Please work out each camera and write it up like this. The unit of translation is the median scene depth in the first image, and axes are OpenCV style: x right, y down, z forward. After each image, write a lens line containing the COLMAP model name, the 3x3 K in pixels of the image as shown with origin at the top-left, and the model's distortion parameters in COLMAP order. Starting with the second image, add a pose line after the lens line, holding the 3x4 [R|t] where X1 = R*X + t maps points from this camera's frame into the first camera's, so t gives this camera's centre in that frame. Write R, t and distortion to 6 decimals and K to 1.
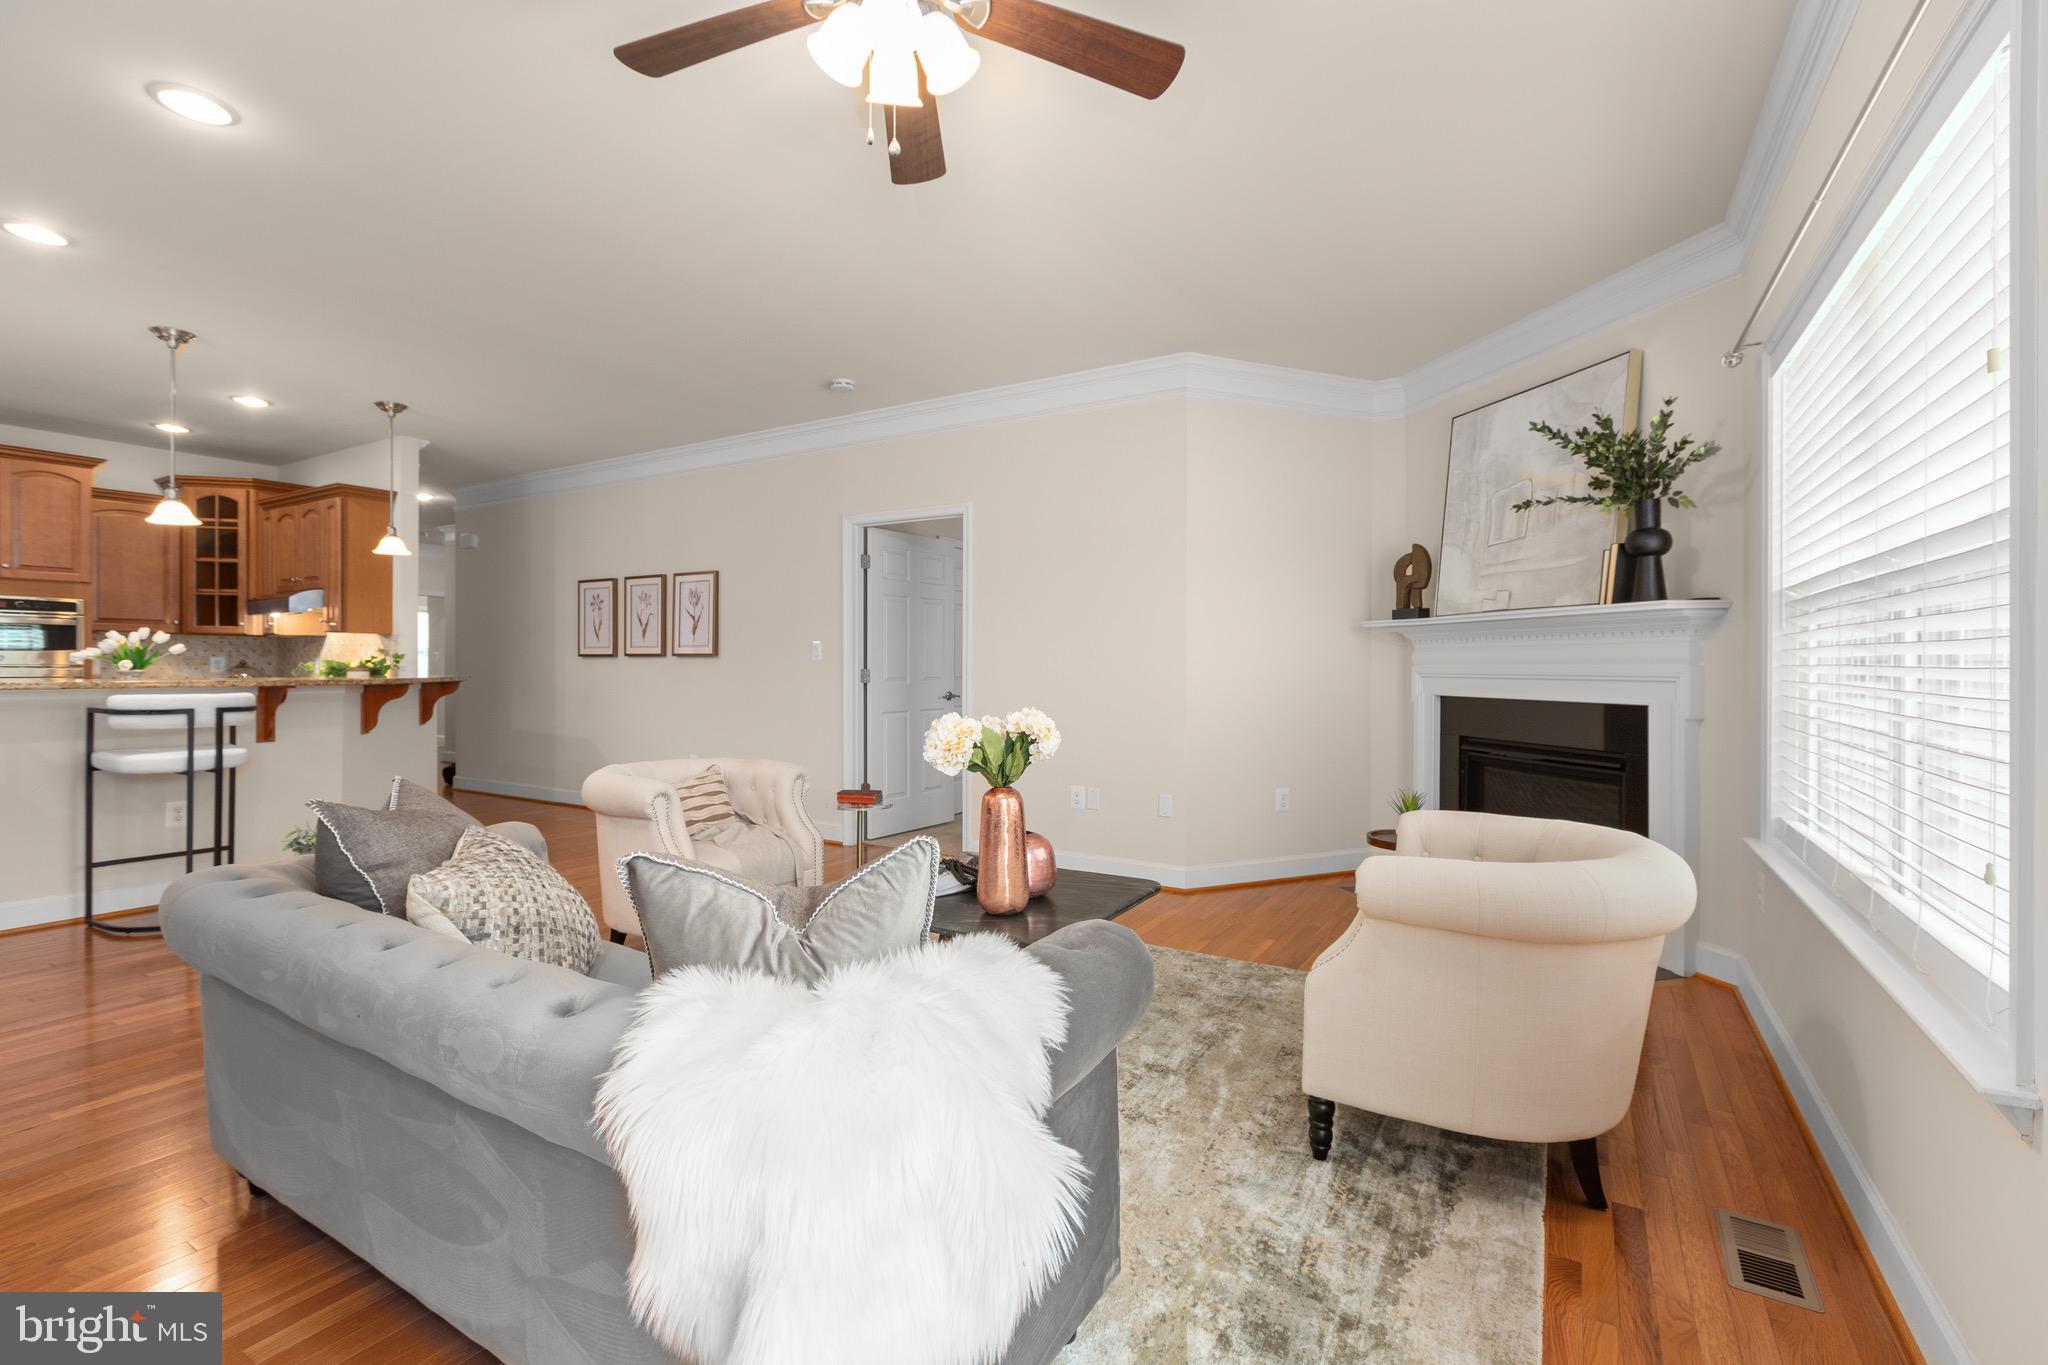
lens RADIAL K [[913.8, 0, 1022.8], [0, 913.8, 670.8], [0, 0, 1]] dist [0.004062, -0.002535]
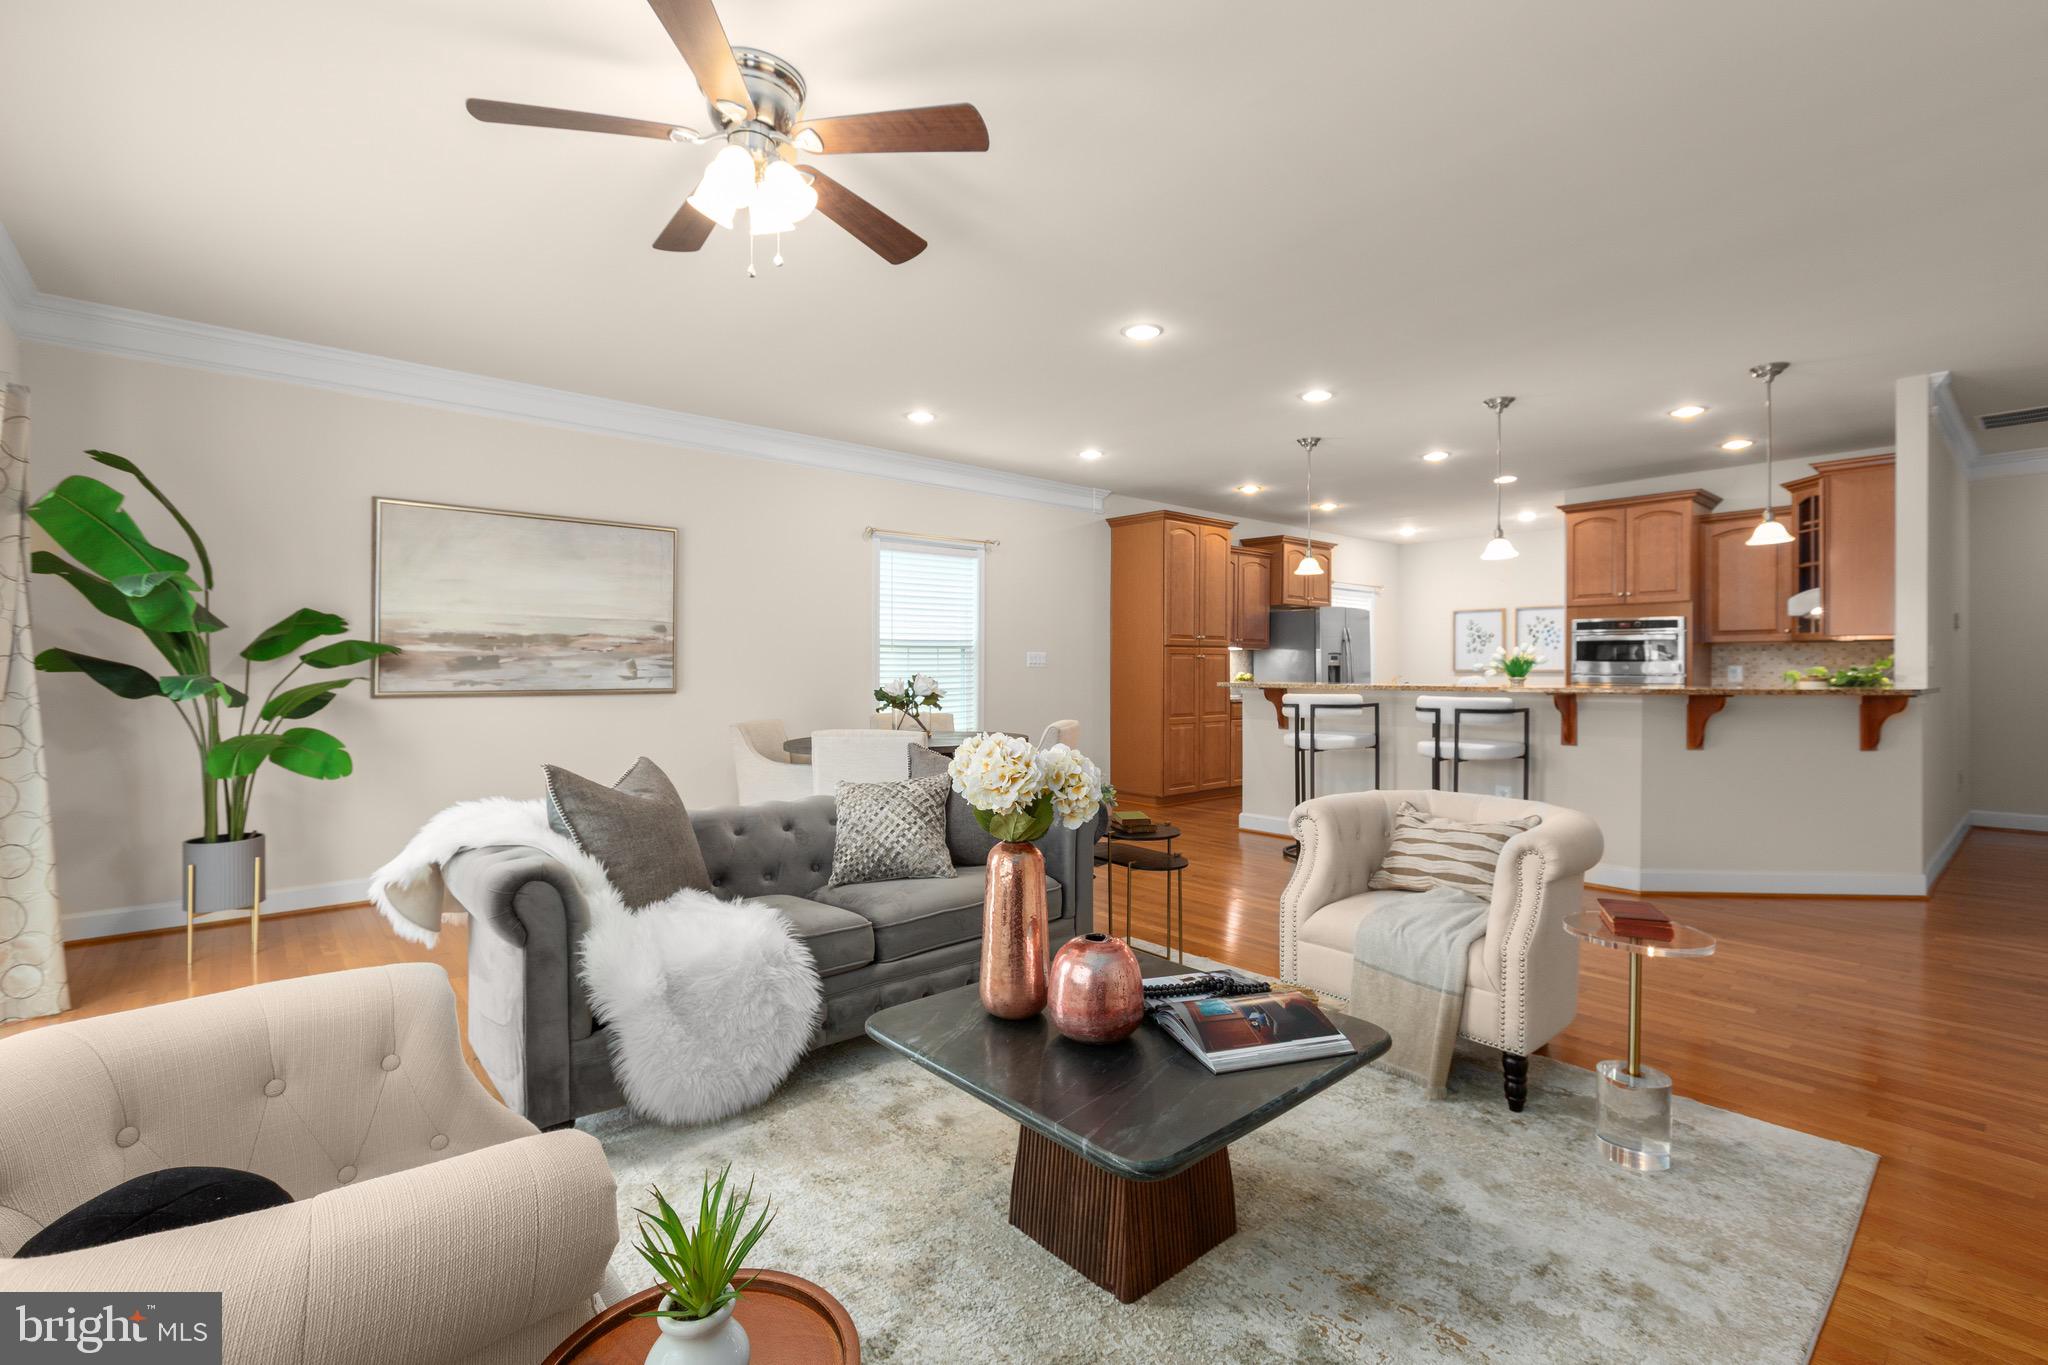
lens RADIAL K [[913.8, 0, 1019.6], [0, 913.8, 671.7], [0, 0, 1]] dist [0.004062, -0.002535]
pose [[-0.301171, -0.002497, -0.953567, 0.403320], [-0.006640, 0.999978, -0.000522, -0.003403], [0.953547, 0.006175, -0.301181, 0.727929]]
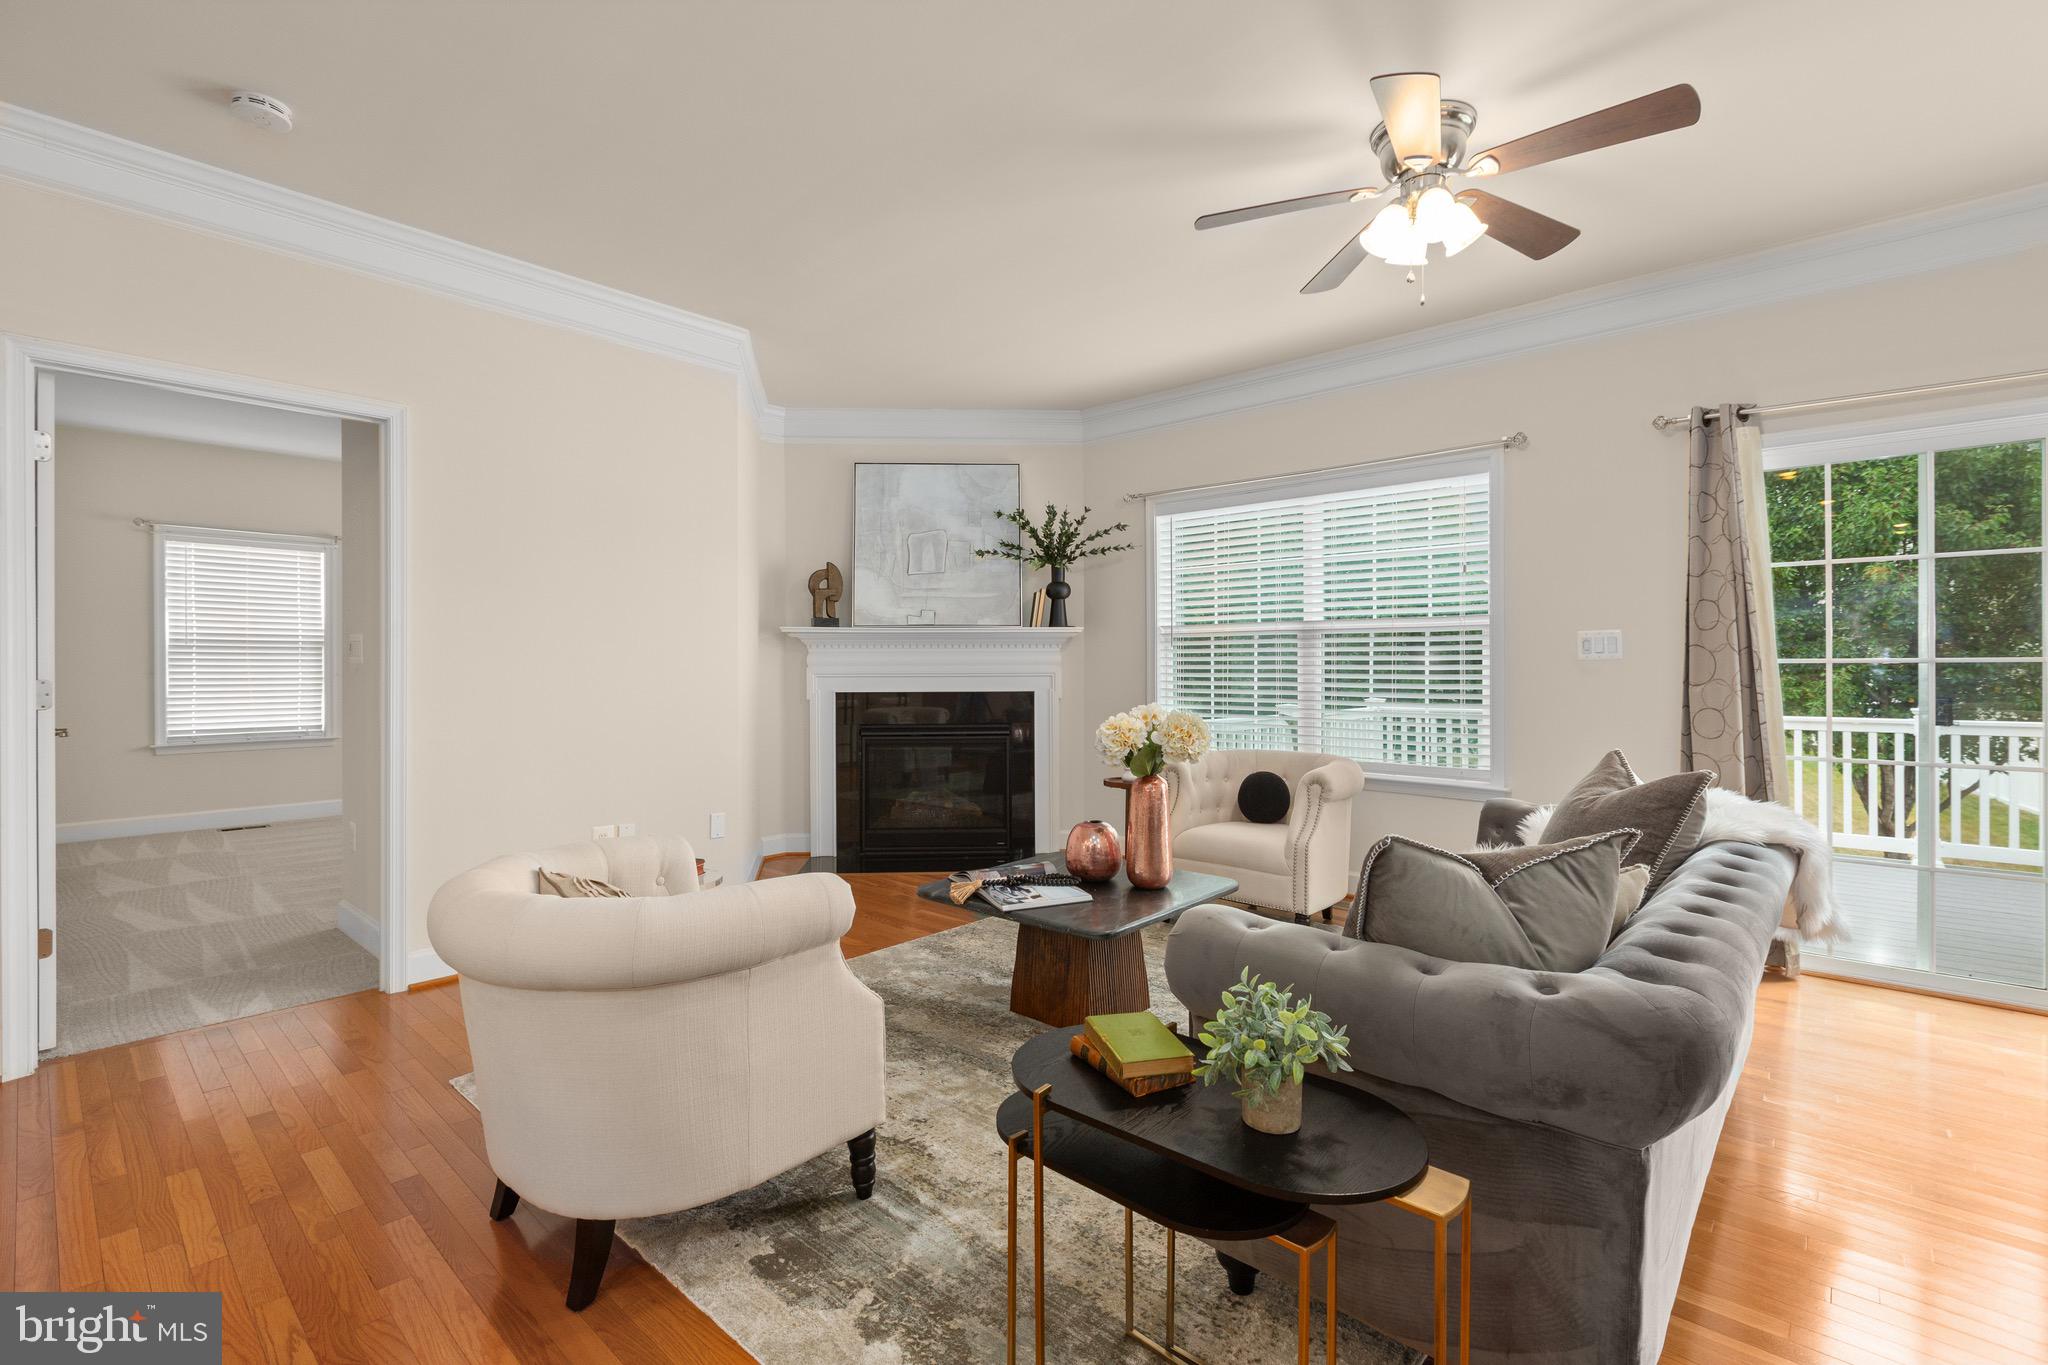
lens RADIAL K [[913.8, 0, 1026.3], [0, 913.8, 674.7], [0, 0, 1]] dist [0.004062, -0.002535]
pose [[0.179722, -0.014603, 0.983609, -0.693653], [0.011421, 0.999853, 0.012757, -0.008069], [-0.983651, 0.008941, 0.179862, 0.564918]]
